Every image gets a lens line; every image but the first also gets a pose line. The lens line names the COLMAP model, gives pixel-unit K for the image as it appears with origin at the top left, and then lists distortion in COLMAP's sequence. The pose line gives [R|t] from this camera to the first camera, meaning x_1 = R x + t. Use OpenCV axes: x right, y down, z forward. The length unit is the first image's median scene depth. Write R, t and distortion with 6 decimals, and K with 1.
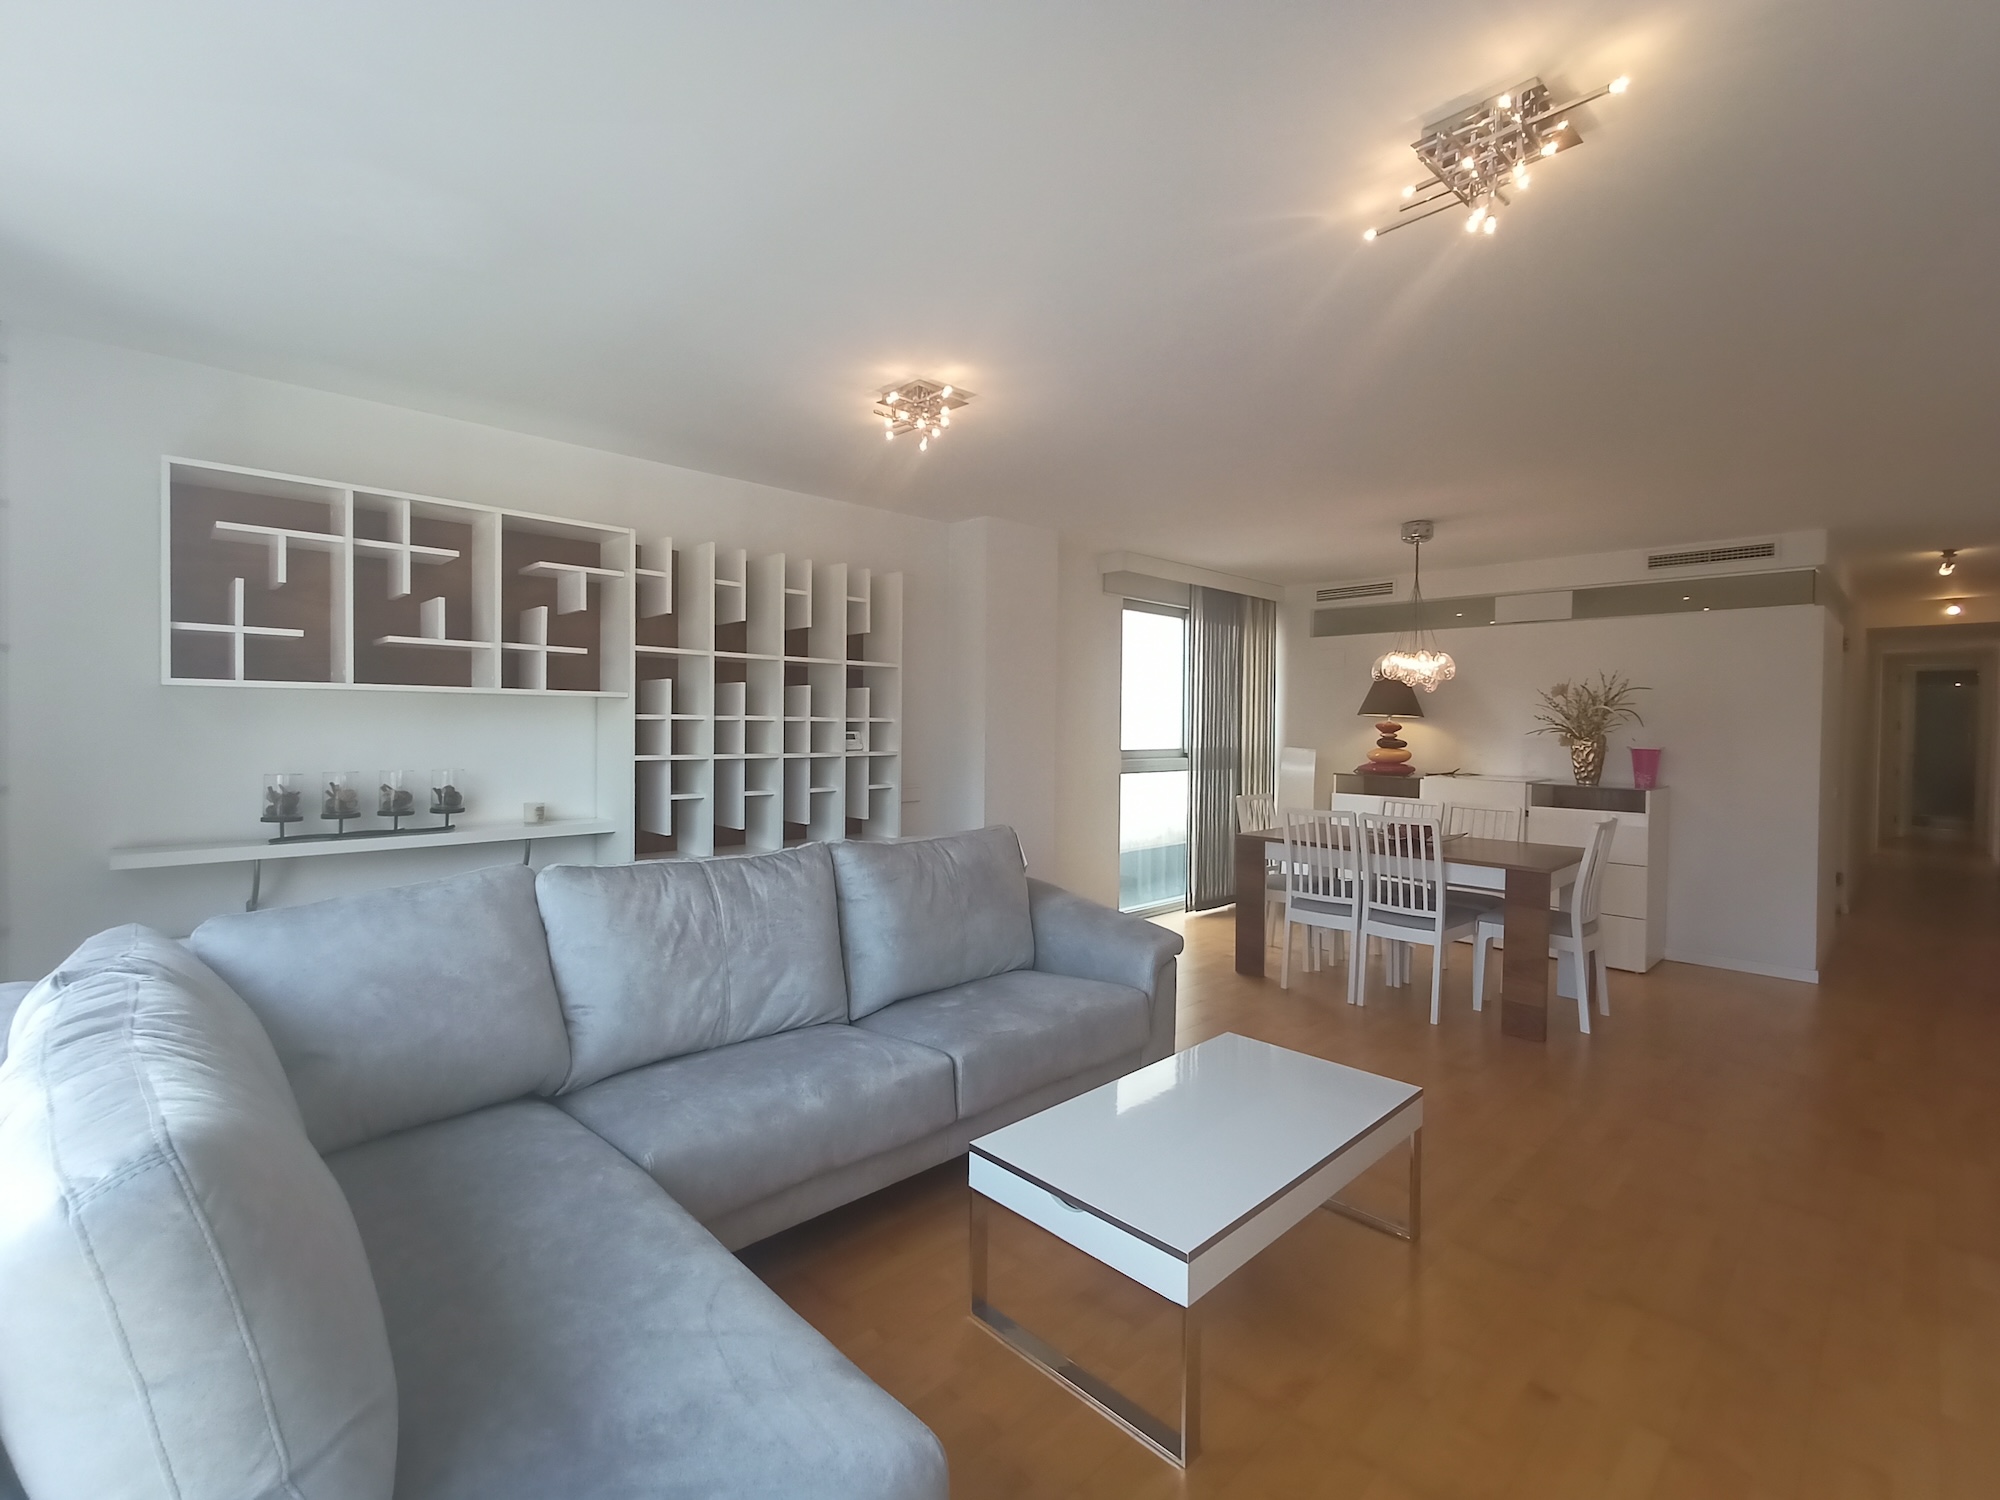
lens RADIAL K [[908.6, 0, 1004.3], [0, 908.6, 739.8], [0, 0, 1]] dist [-0.003510, -0.001448]
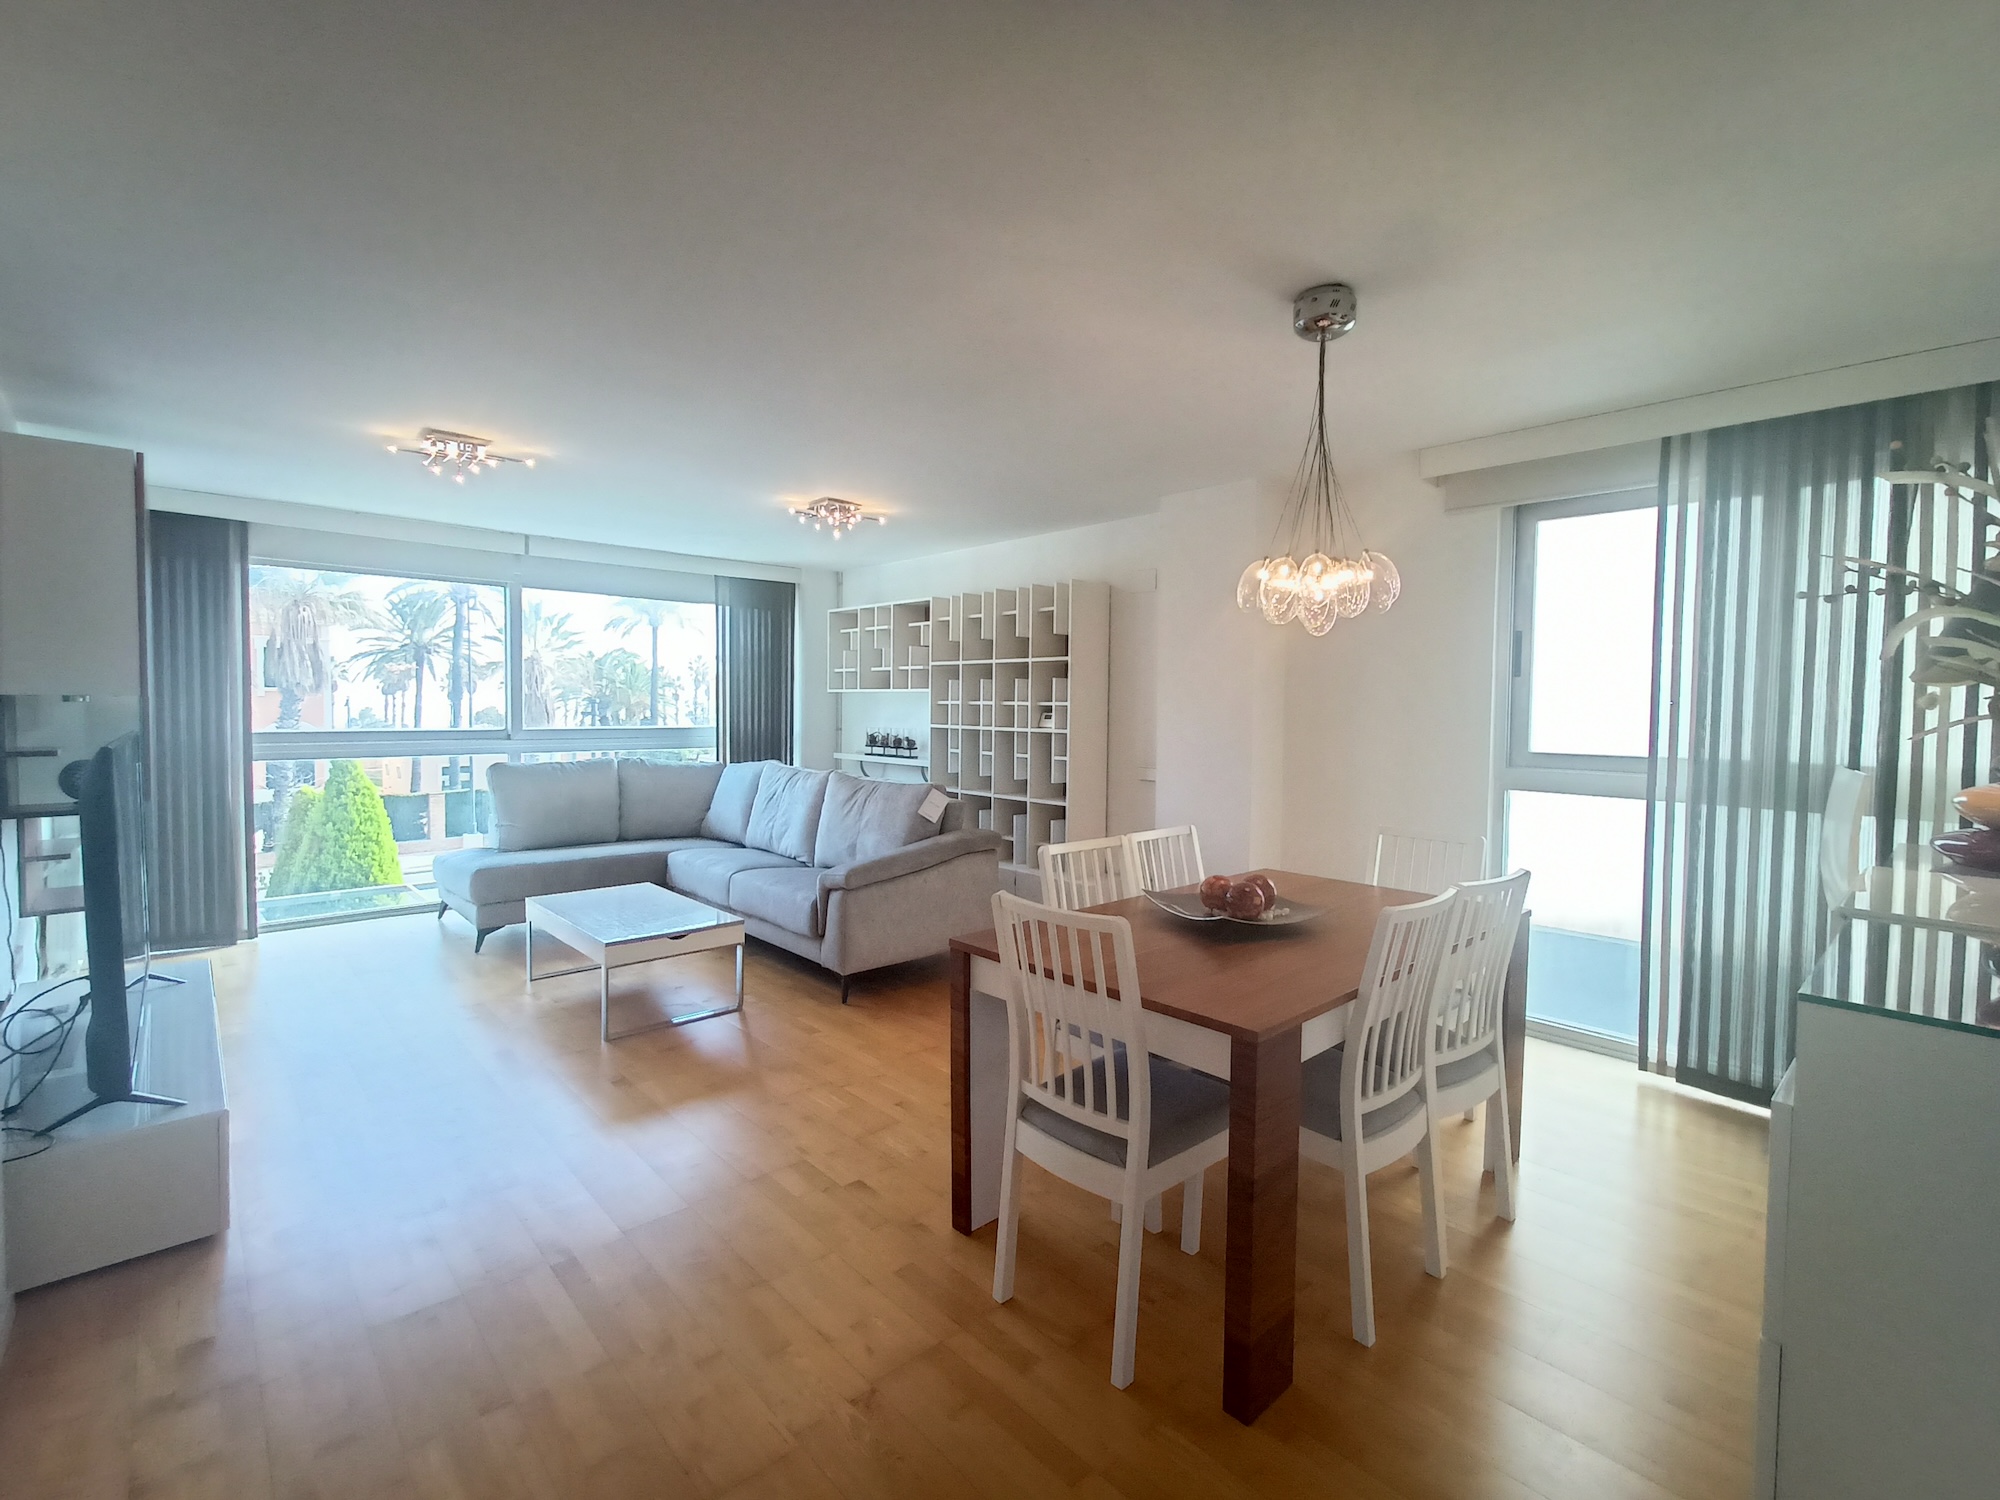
lens RADIAL K [[908.6, 0, 1005.1], [0, 908.6, 746.1], [0, 0, 1]] dist [-0.003510, -0.001448]
pose [[-0.035209, 0.035507, -0.998749, 0.775253], [-0.028916, 0.998914, 0.036533, -0.005564], [0.998962, 0.030166, -0.034144, 0.685933]]
